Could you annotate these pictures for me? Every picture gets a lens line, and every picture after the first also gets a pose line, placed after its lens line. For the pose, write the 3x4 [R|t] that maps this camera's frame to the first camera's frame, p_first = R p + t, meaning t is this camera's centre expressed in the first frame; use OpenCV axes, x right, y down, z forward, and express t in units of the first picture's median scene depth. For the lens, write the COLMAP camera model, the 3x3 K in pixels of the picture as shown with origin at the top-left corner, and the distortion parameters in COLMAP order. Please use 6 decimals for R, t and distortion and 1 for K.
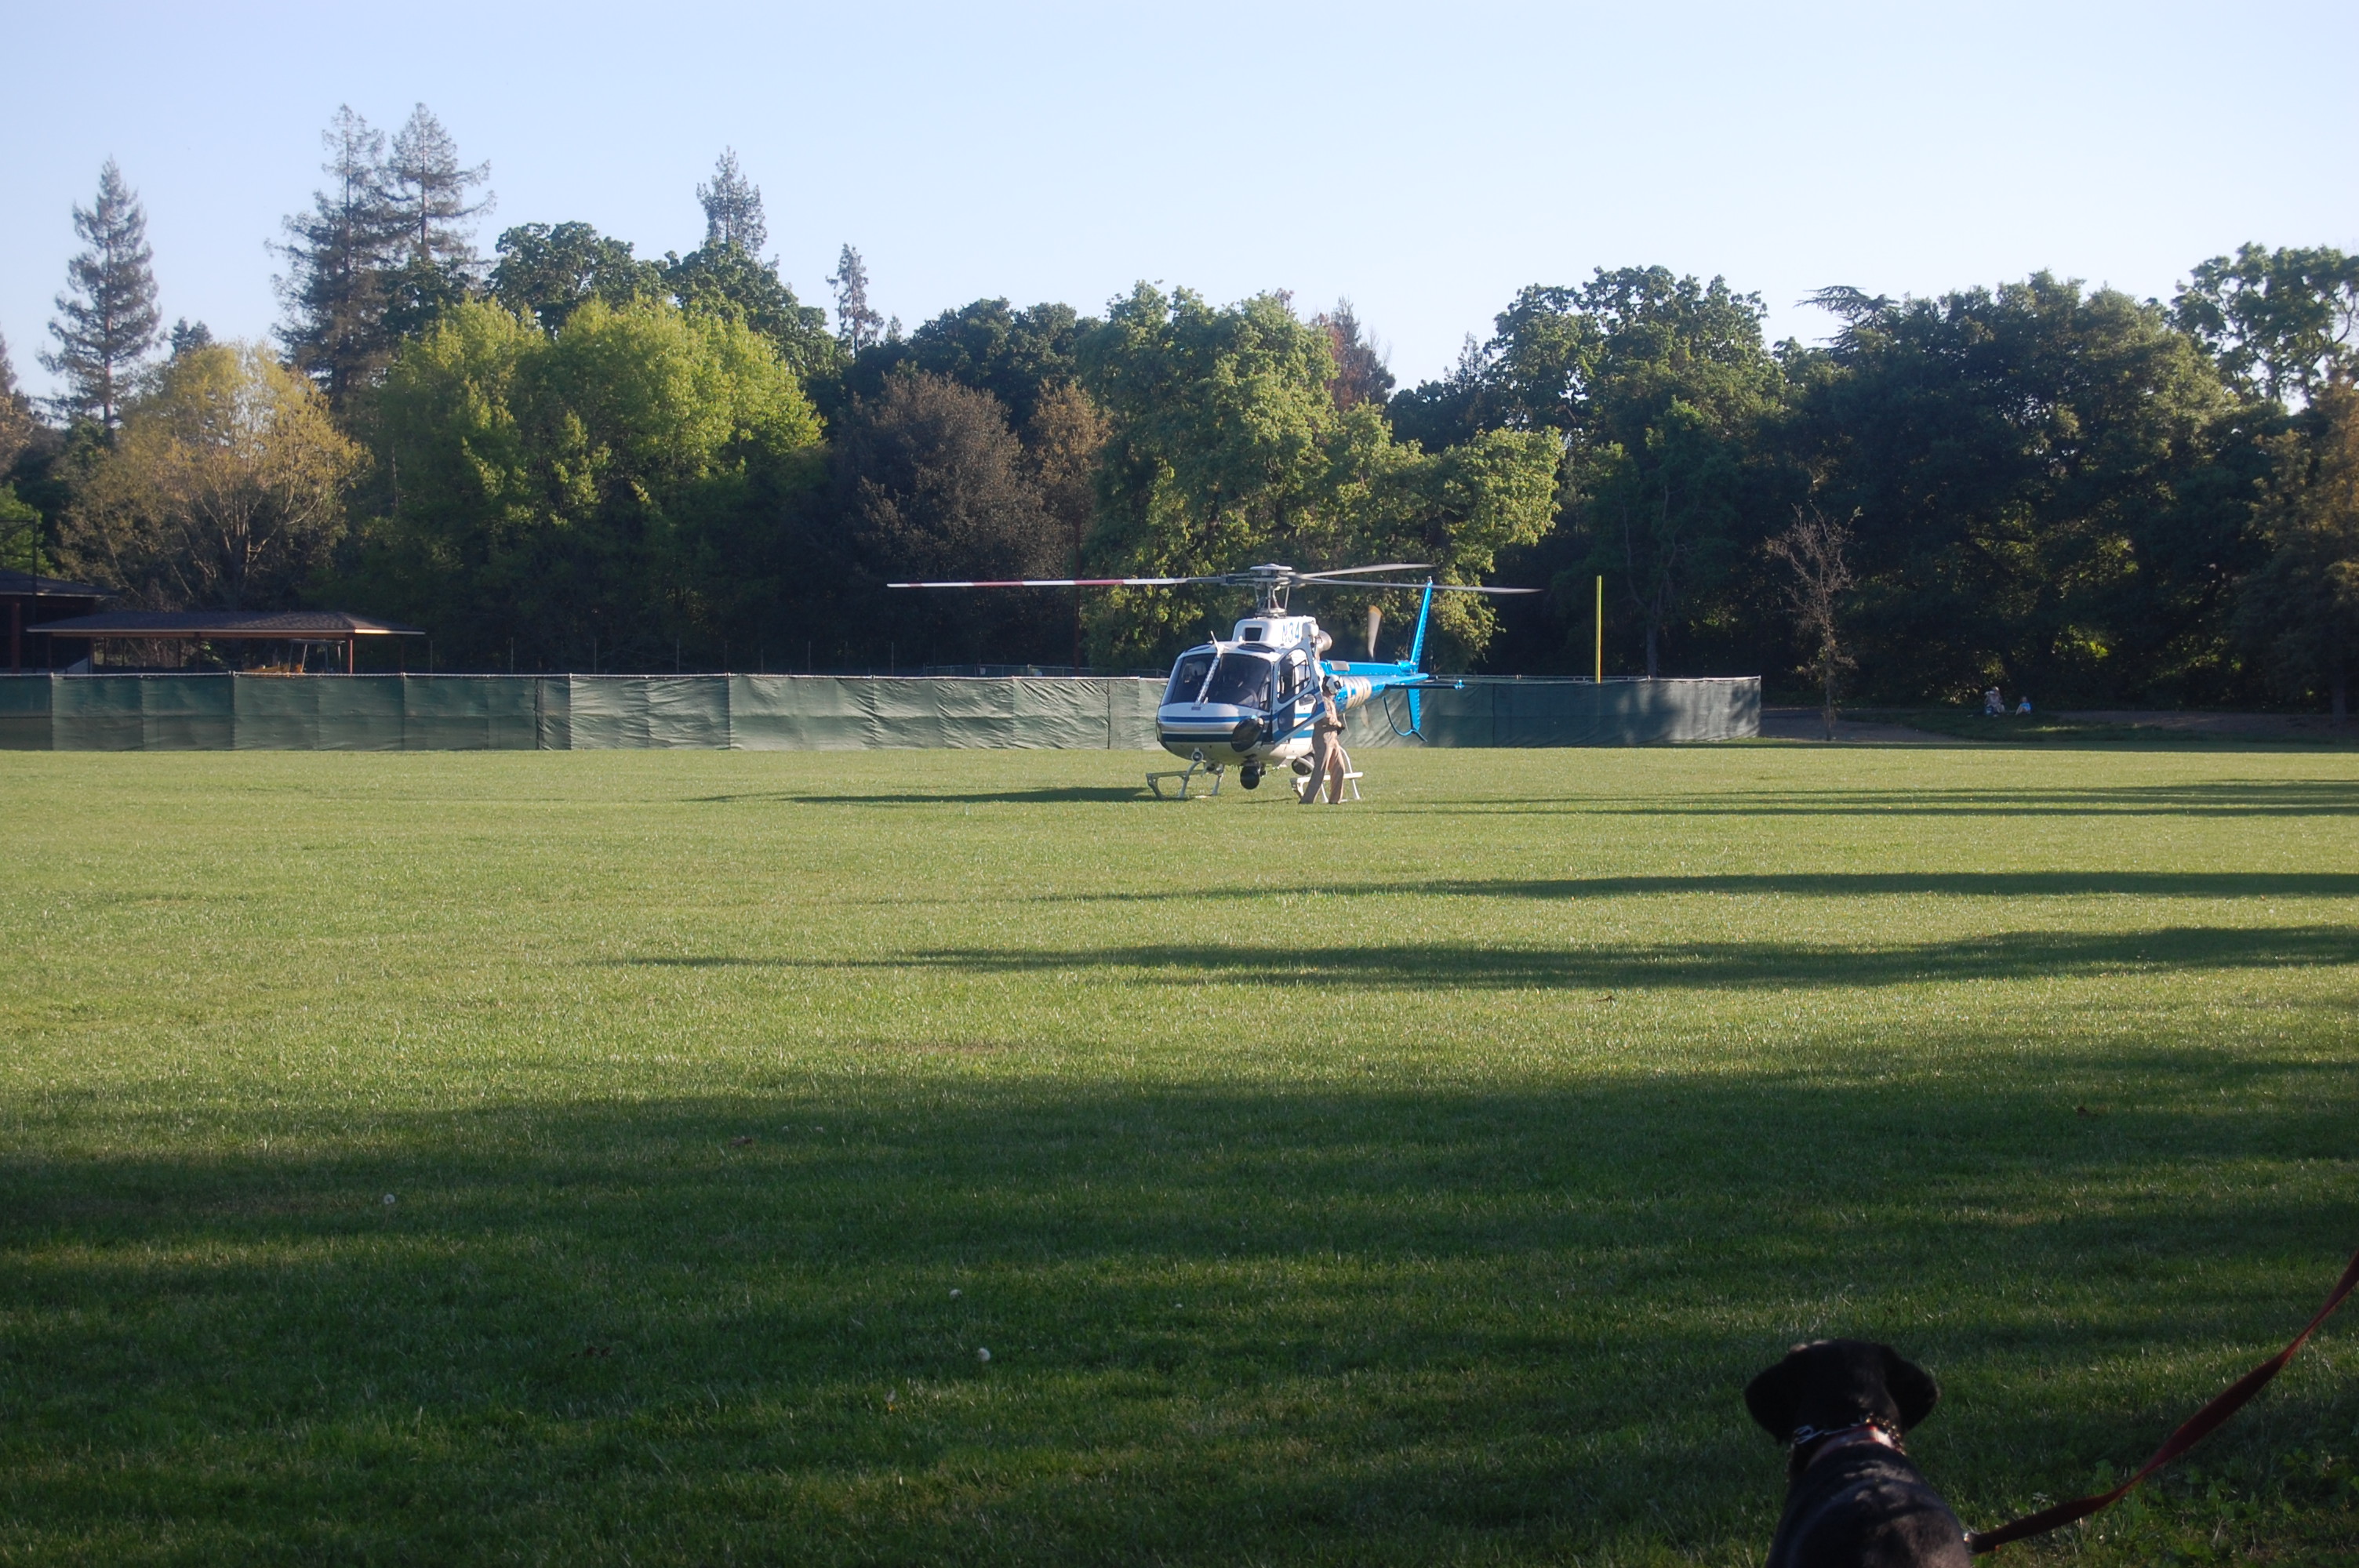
lens RADIAL K [[5456.7, 0, 1189.0], [0, 5456.7, 787.2], [0, 0, 1]] dist [-0.018126, 0.000000]
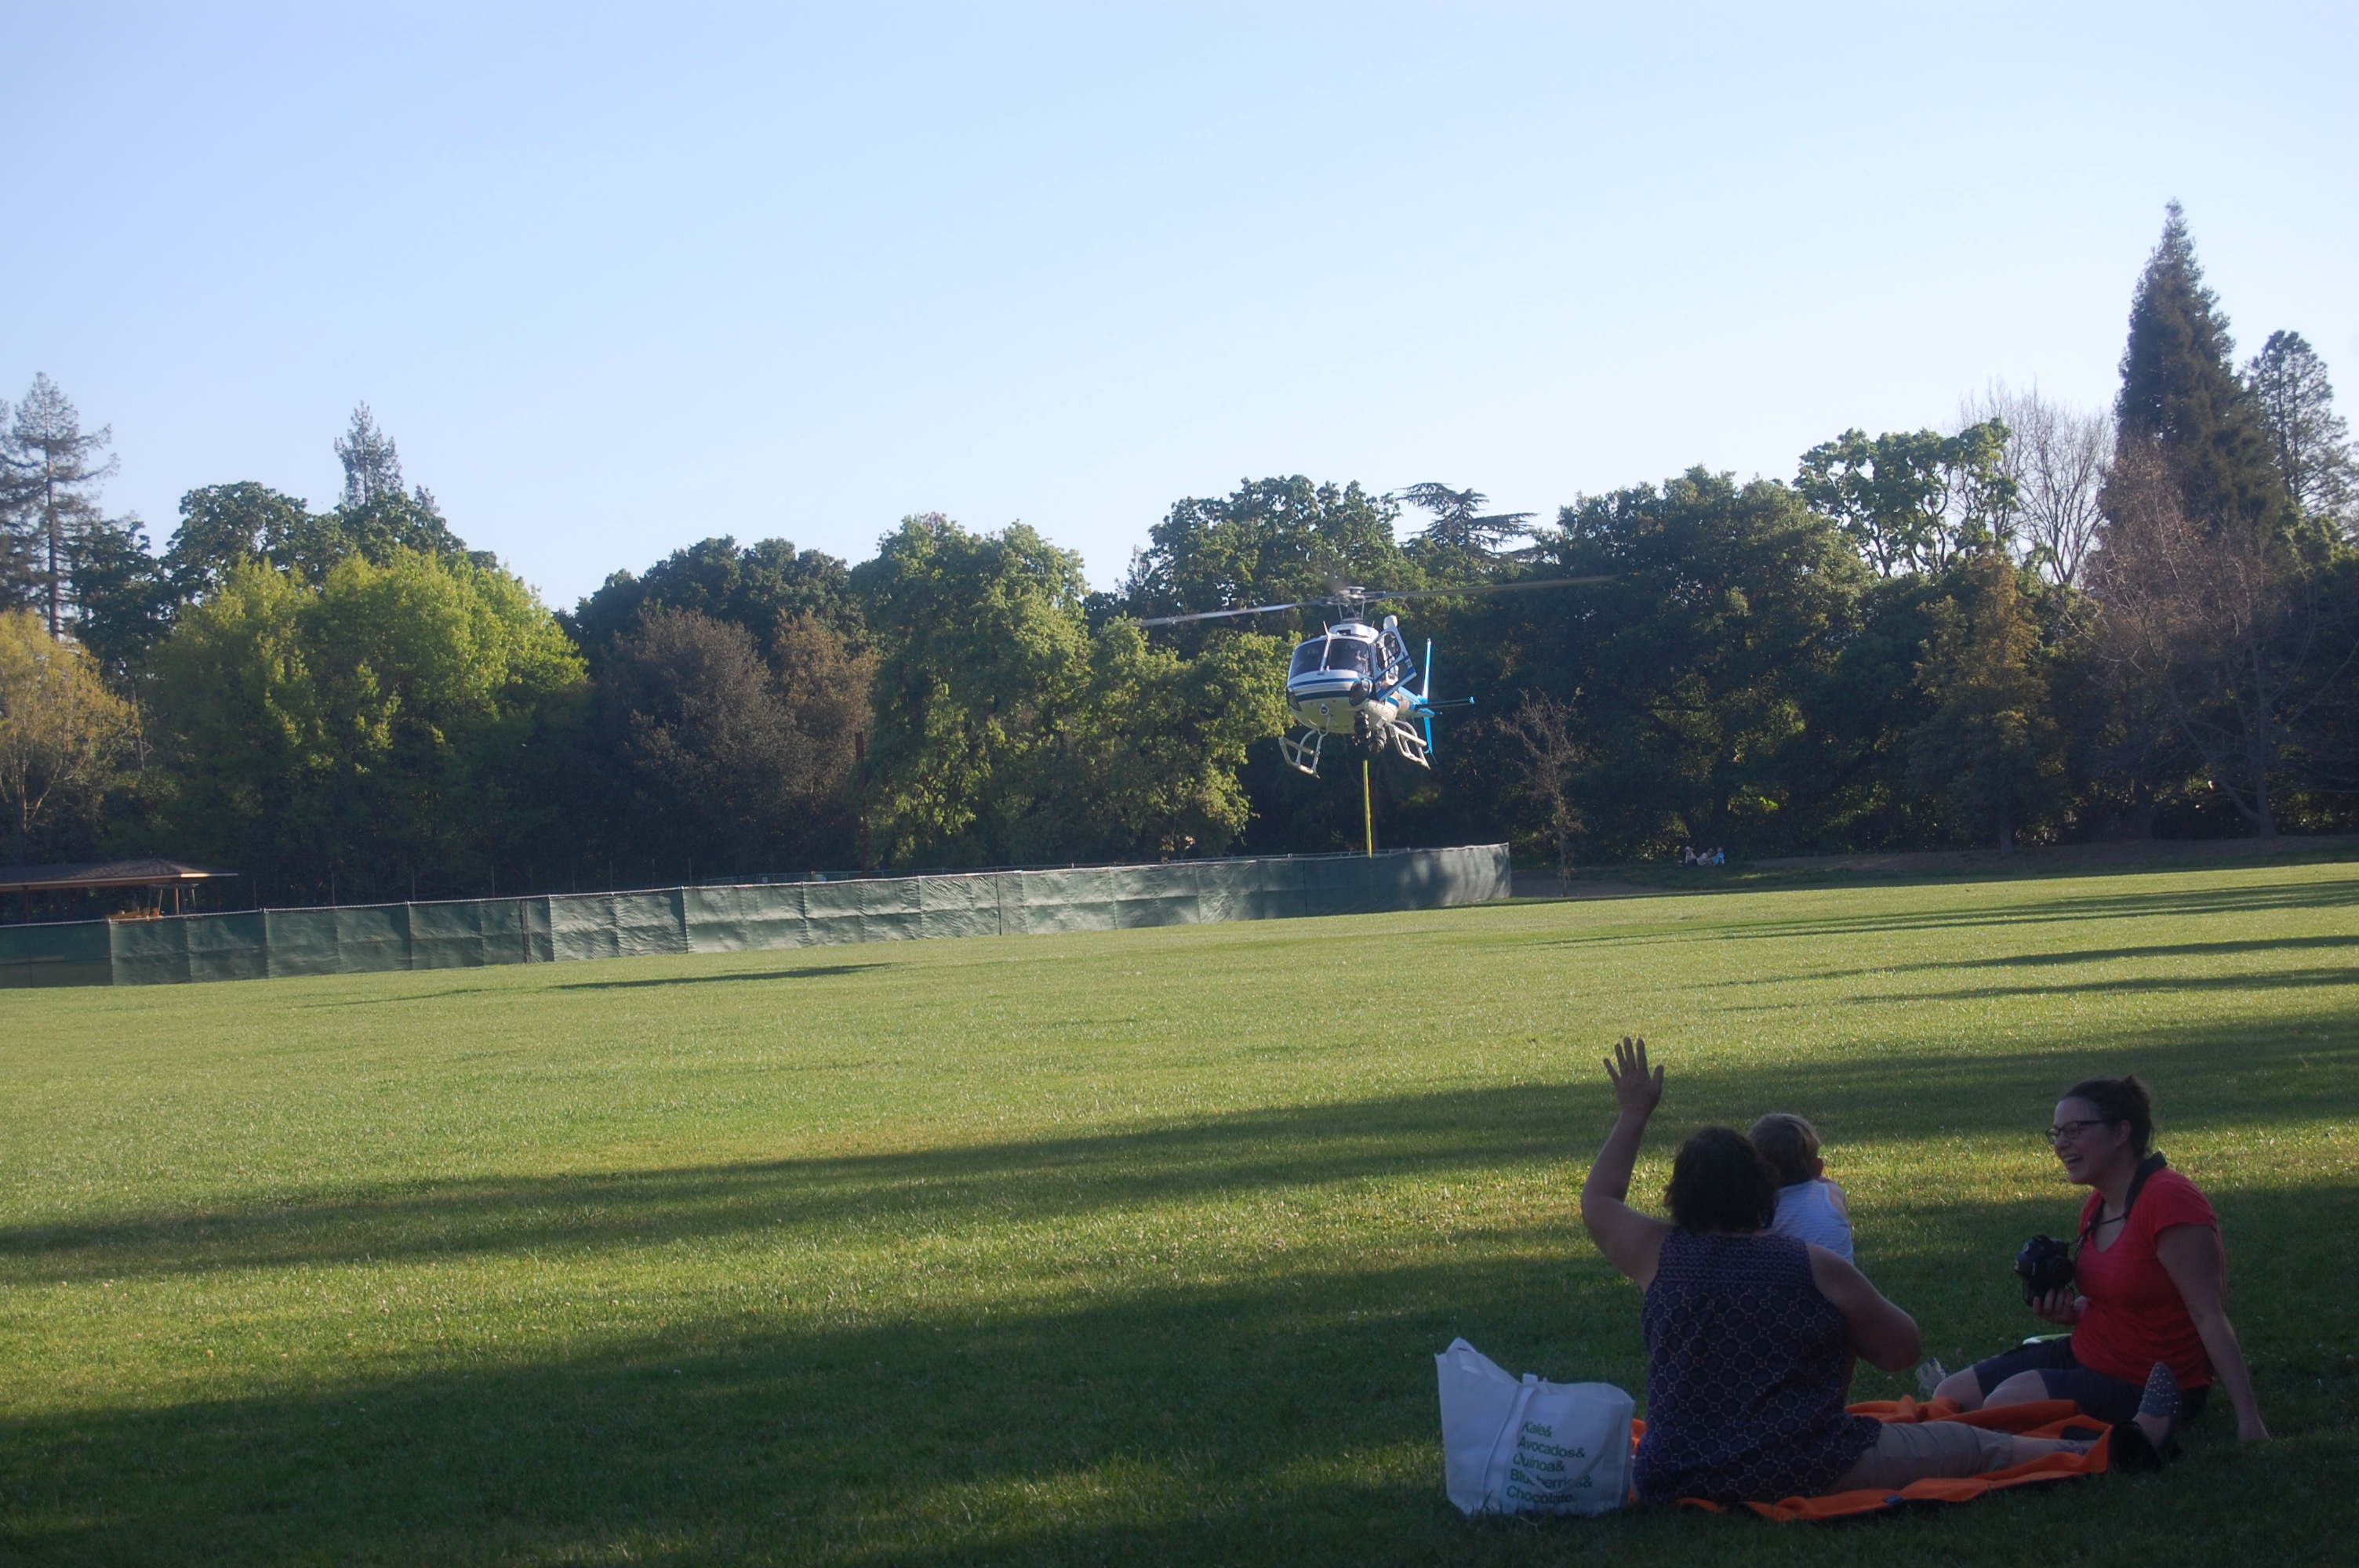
lens RADIAL K [[5456.7, 0, 1182.7], [0, 5456.7, 770.8], [0, 0, 1]] dist [-0.018126, 0.000000]
pose [[0.992952, -0.054331, 0.105332, -0.066668], [0.058481, 0.997613, -0.036722, 0.001743], [-0.103086, 0.042623, 0.993759, -0.087796]]
